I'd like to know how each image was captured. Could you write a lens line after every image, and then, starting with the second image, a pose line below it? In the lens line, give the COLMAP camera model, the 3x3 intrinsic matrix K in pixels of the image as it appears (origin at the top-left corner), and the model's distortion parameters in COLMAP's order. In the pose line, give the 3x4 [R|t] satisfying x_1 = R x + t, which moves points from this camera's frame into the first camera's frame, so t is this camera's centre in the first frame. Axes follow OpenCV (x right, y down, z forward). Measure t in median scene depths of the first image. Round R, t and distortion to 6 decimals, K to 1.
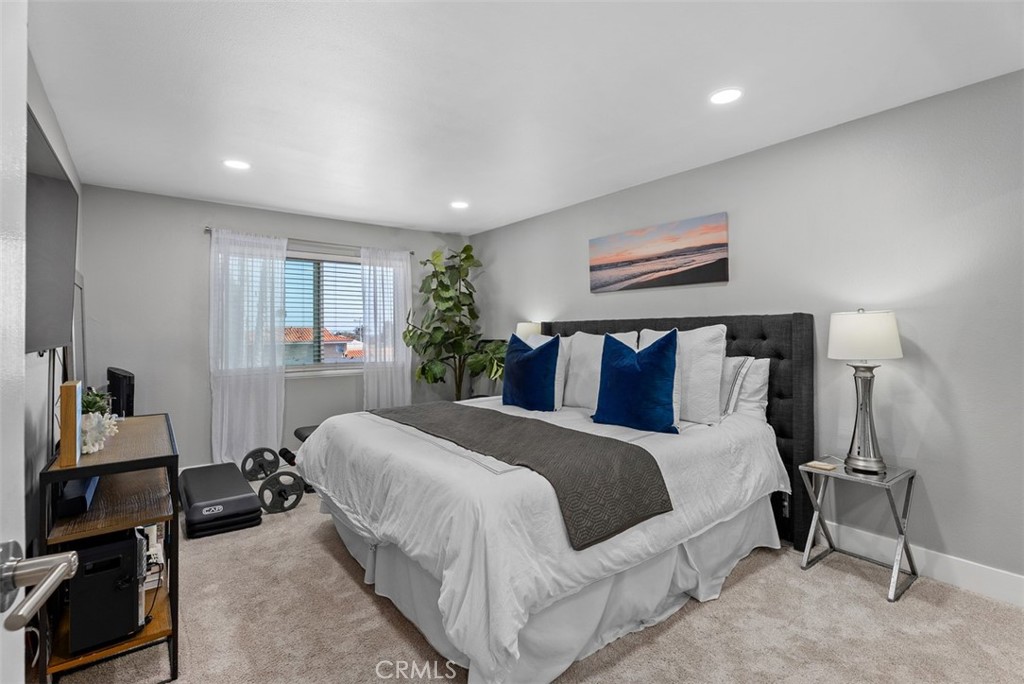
lens RADIAL K [[463.6, 0, 509.2], [0, 463.6, 331.8], [0, 0, 1]] dist [0.000731, 0.000077]
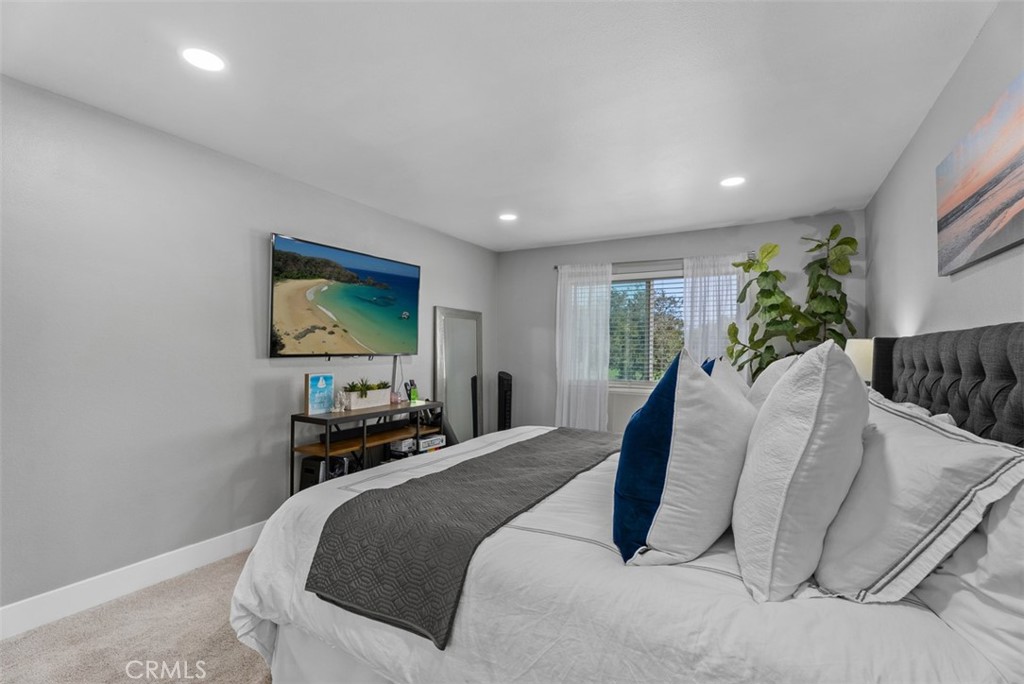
lens RADIAL K [[454.8, 0, 512.0], [0, 454.8, 342.0], [0, 0, 1]] dist [0.001304, 0.000224]
pose [[0.381427, -0.003058, -0.924394, 0.383618], [-0.015871, 0.999825, -0.009857, -0.003250], [0.924263, 0.018431, 0.381312, 0.350966]]
